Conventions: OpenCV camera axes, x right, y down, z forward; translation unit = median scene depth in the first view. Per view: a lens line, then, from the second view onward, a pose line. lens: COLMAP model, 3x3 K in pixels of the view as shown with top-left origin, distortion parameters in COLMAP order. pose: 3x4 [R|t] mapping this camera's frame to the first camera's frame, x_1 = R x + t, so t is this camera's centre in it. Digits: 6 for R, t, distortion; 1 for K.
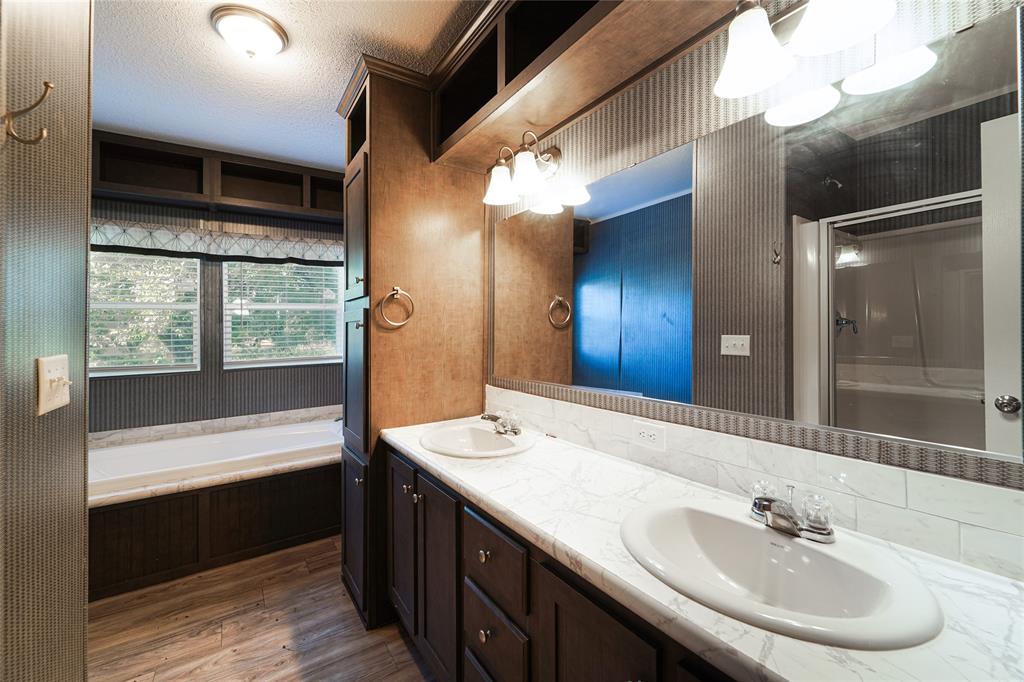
lens RADIAL K [[436.0, 0, 508.7], [0, 436.0, 329.2], [0, 0, 1]] dist [-0.001159, -0.000390]
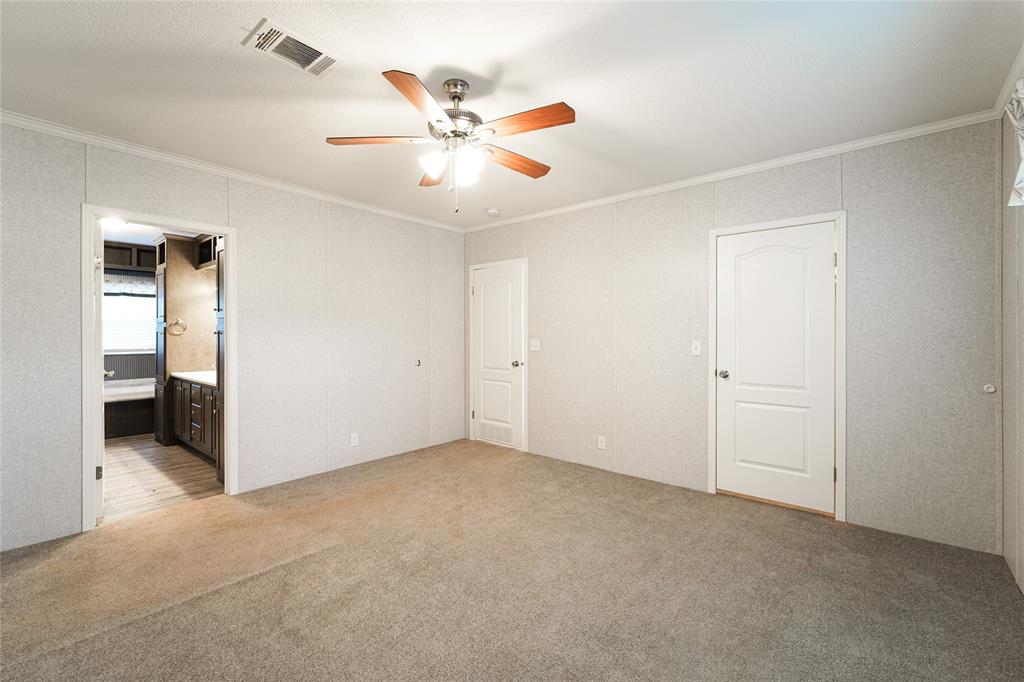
lens RADIAL K [[436.0, 0, 515.0], [0, 436.0, 341.5], [0, 0, 1]] dist [-0.001159, -0.000390]
pose [[0.955360, 0.009596, 0.295289, 0.893536], [-0.015077, 0.999754, 0.016288, -0.034272], [-0.295060, -0.020013, 0.955269, -2.079850]]
